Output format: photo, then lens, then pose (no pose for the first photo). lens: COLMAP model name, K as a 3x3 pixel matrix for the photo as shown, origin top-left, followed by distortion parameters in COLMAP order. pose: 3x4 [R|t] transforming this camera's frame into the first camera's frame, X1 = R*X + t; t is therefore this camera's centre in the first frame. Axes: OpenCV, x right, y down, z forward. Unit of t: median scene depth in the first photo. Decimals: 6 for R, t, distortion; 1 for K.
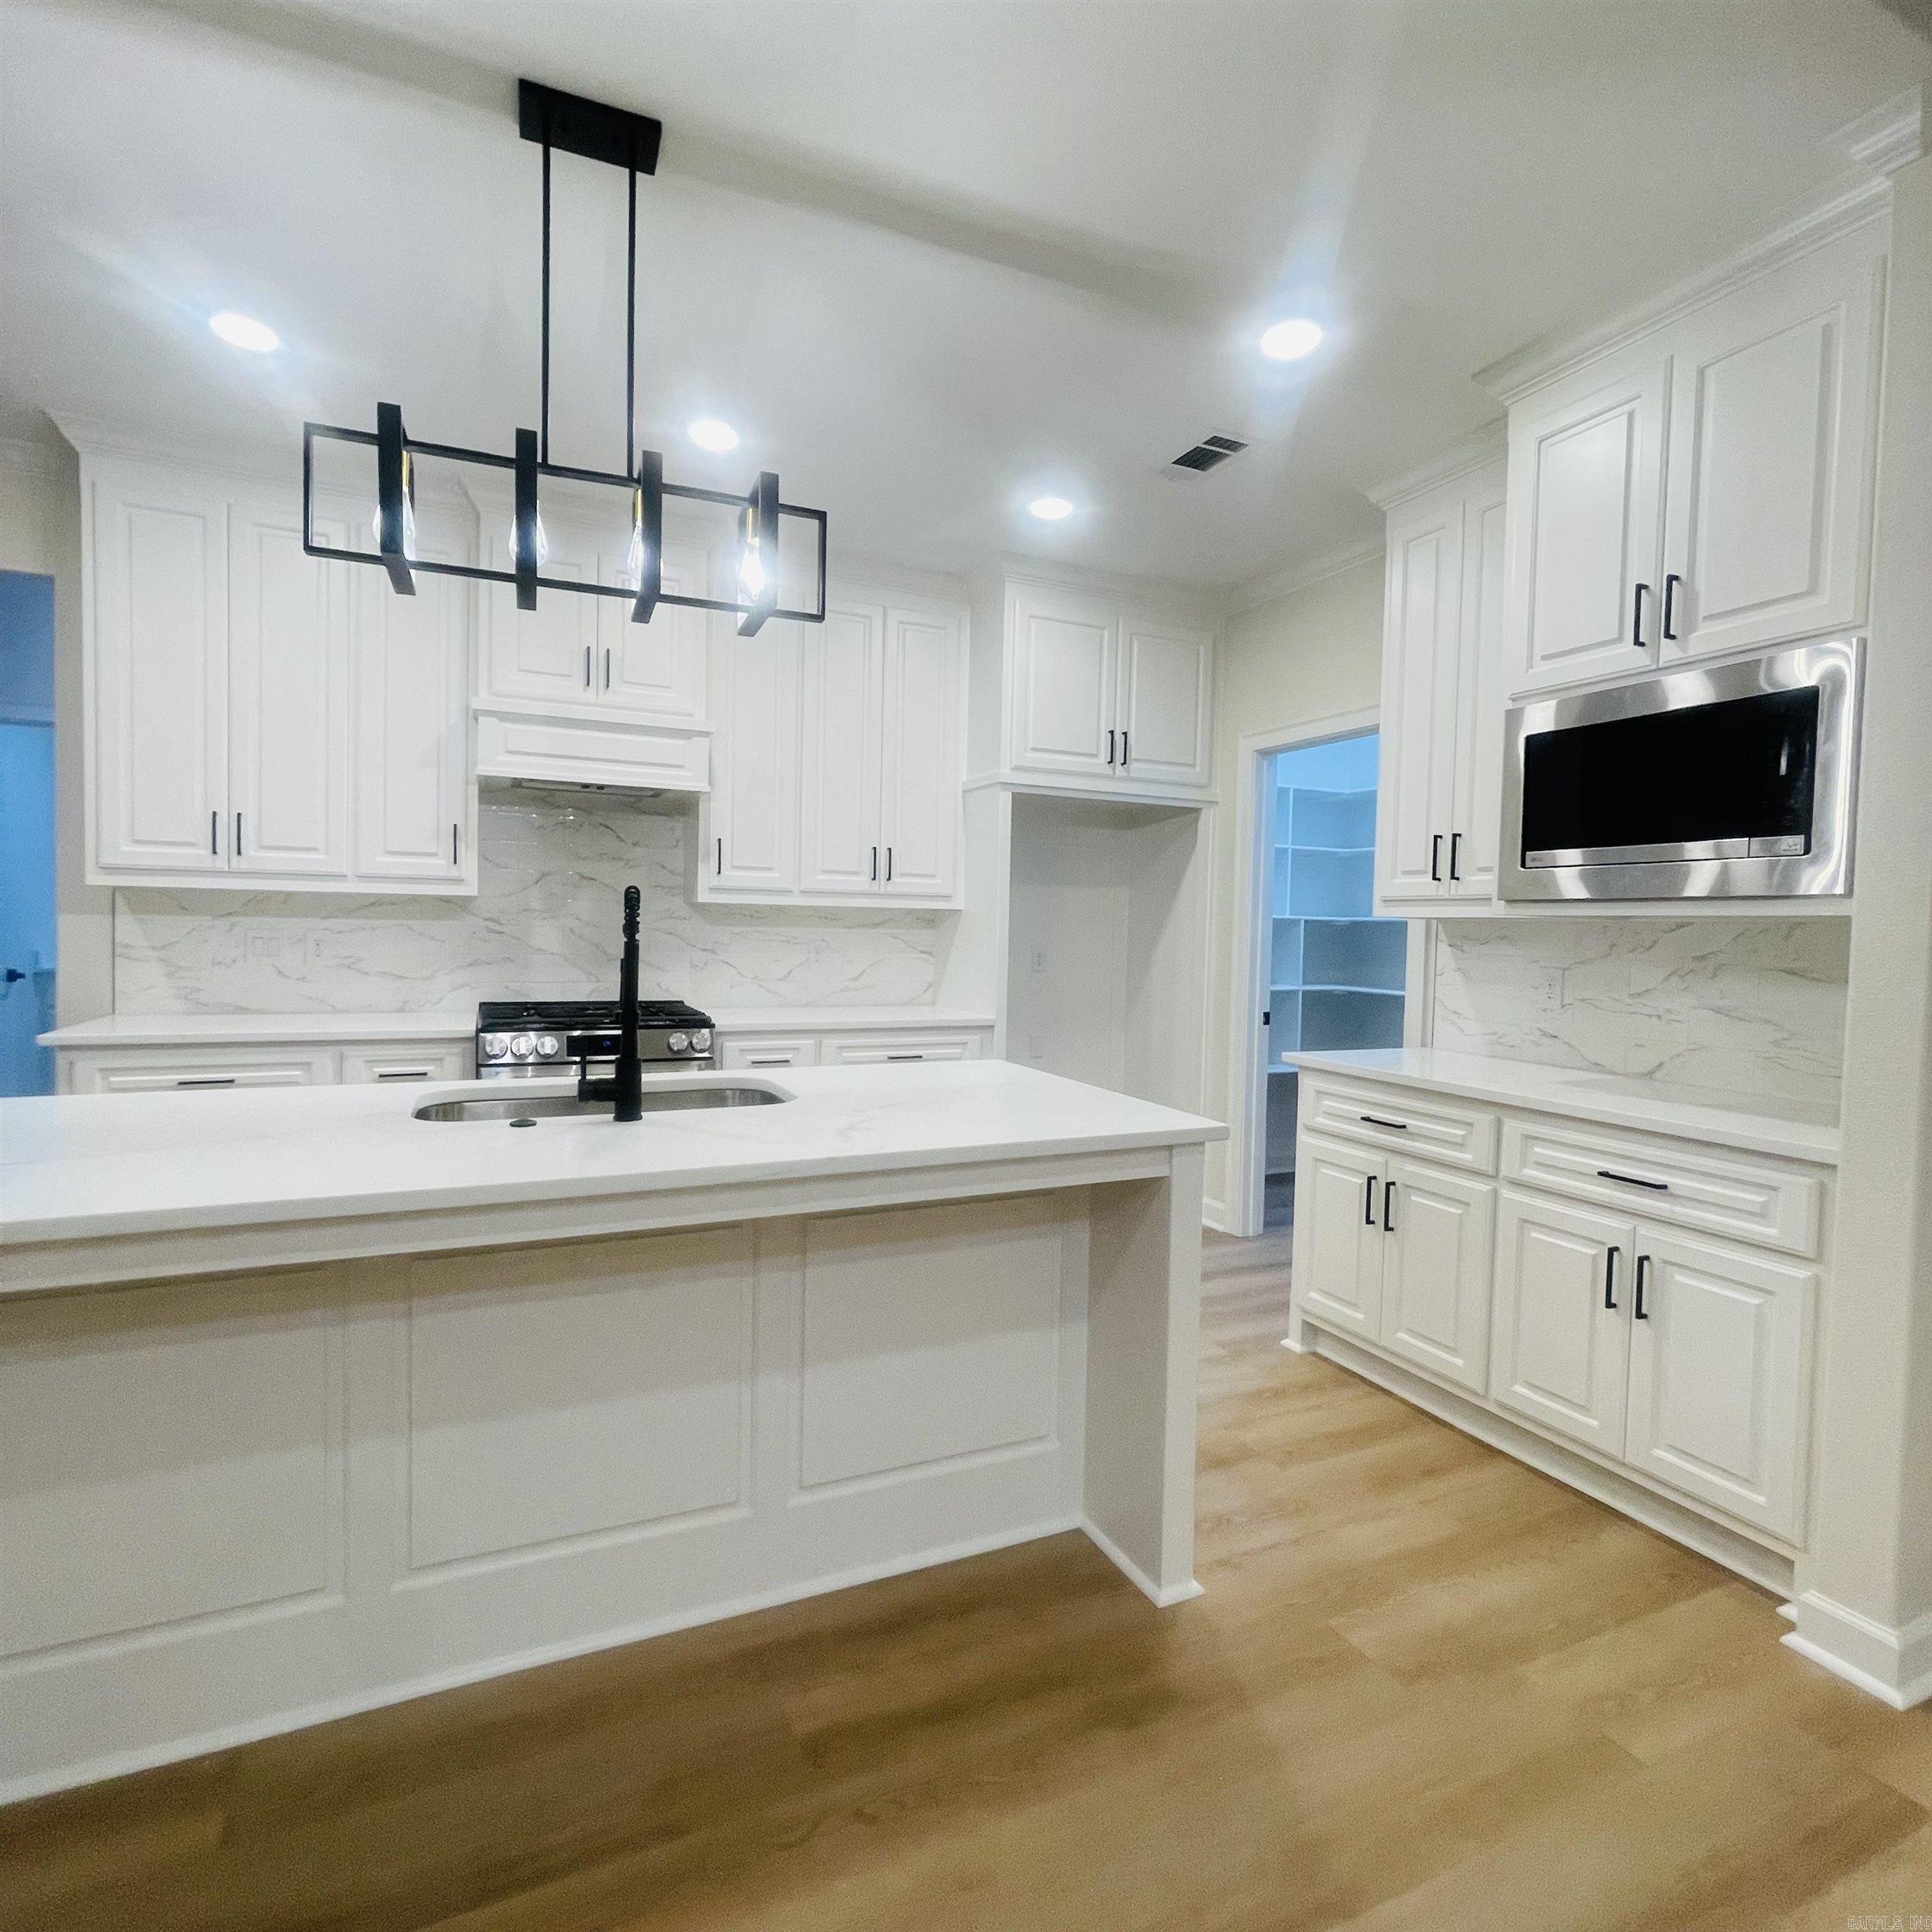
lens RADIAL K [[1037.8, 0, 958.5], [0, 1037.8, 961.4], [0, 0, 1]] dist [-0.002721, 0.001126]
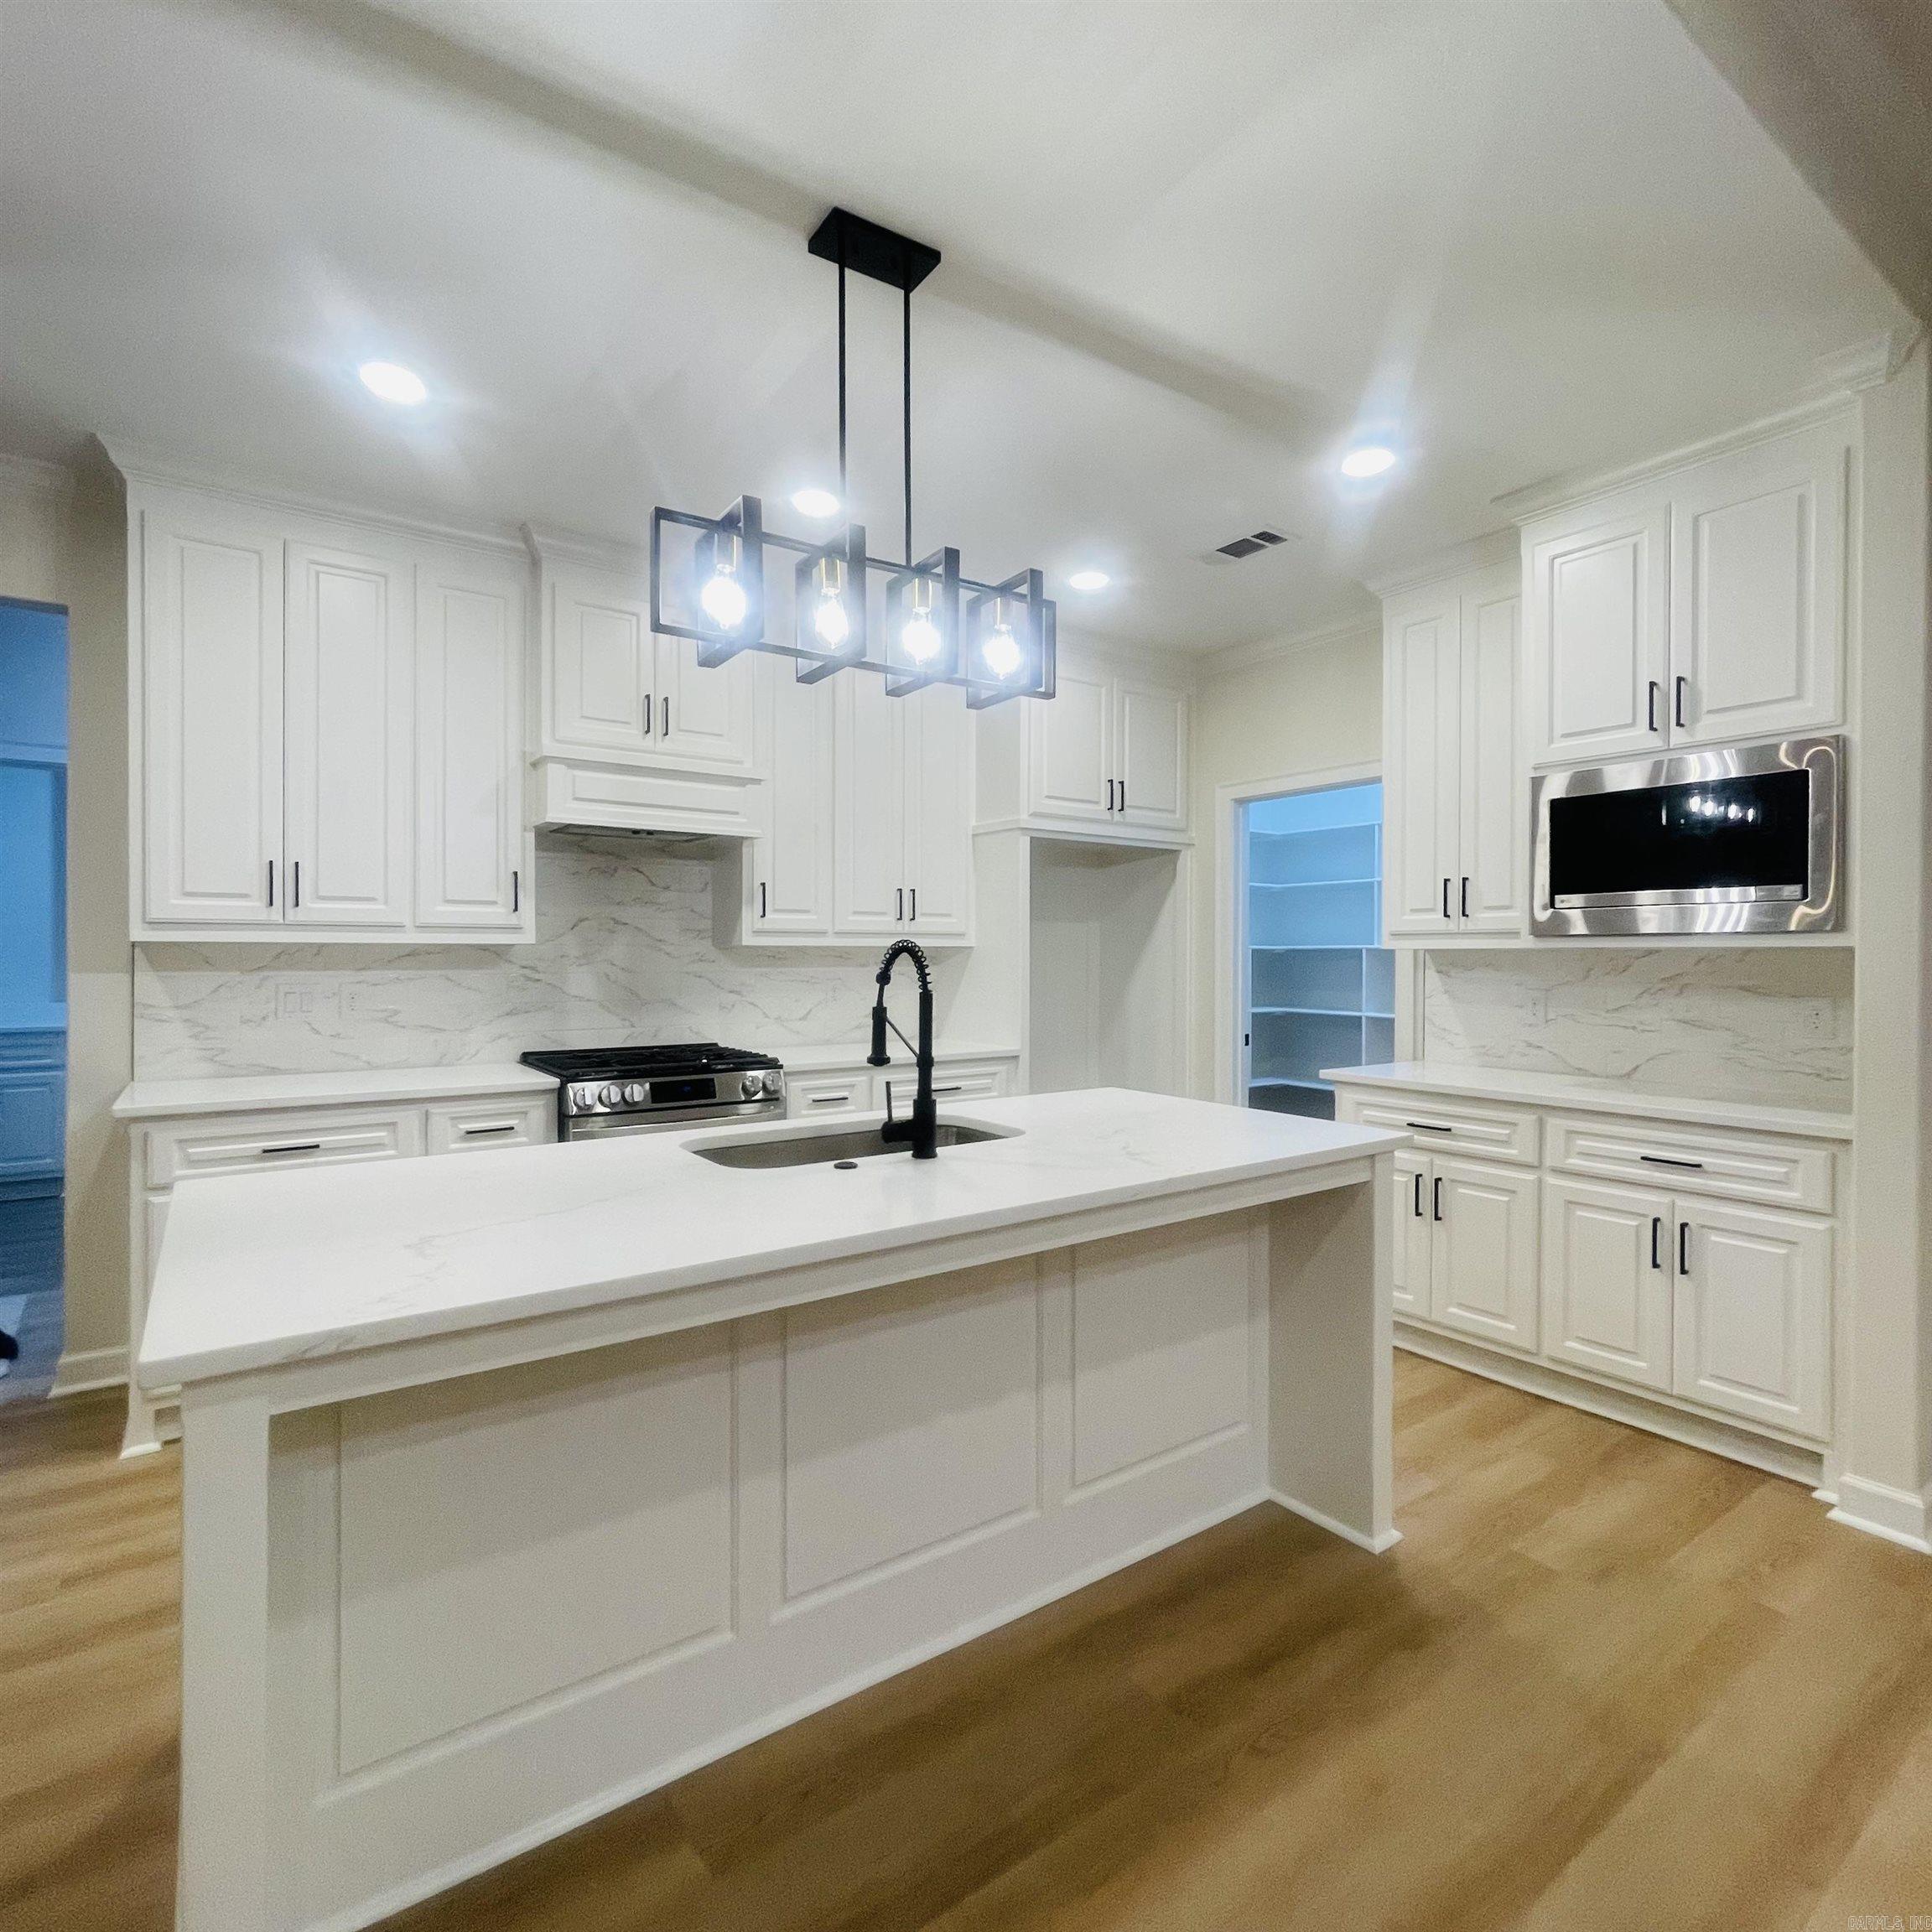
lens RADIAL K [[1037.8, 0, 958.6], [0, 1037.8, 960.8], [0, 0, 1]] dist [-0.002721, 0.001126]
pose [[0.982275, -0.021392, 0.186219, -0.282931], [0.026313, 0.999366, -0.023992, -0.014608], [-0.185588, 0.028467, 0.982215, -0.042438]]
